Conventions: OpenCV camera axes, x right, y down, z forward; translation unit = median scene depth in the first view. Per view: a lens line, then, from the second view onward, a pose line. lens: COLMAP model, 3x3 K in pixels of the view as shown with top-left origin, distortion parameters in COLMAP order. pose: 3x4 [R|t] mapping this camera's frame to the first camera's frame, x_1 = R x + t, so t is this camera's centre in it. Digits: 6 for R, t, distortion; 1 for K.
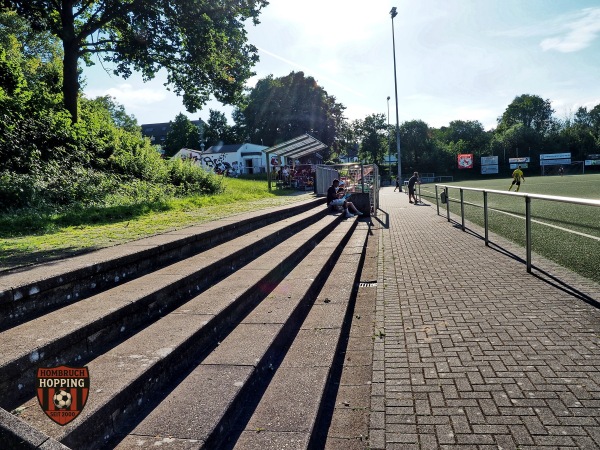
lens RADIAL K [[510.5, 0, 302.0], [0, 510.5, 220.7], [0, 0, 1]] dist [-0.015109, 0.021217]
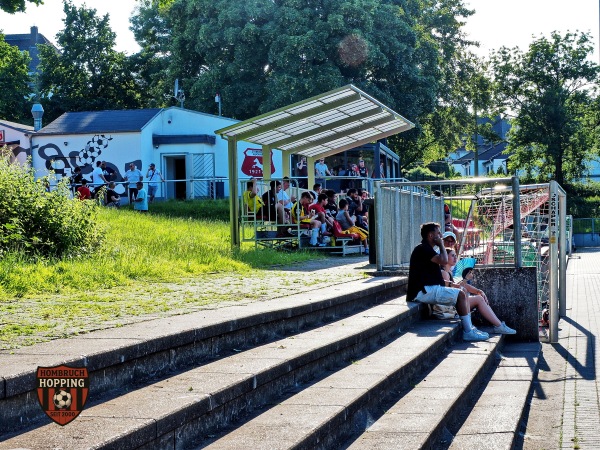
lens RADIAL K [[1704.2, 0, 300.1], [0, 1704.2, 226.6], [0, 0, 1]] dist [0.064744, 0.000000]
pose [[0.999453, 0.032605, -0.005547, -0.015960], [-0.032935, 0.996496, -0.076879, 0.008170], [0.003021, 0.077020, 0.997025, -0.100899]]
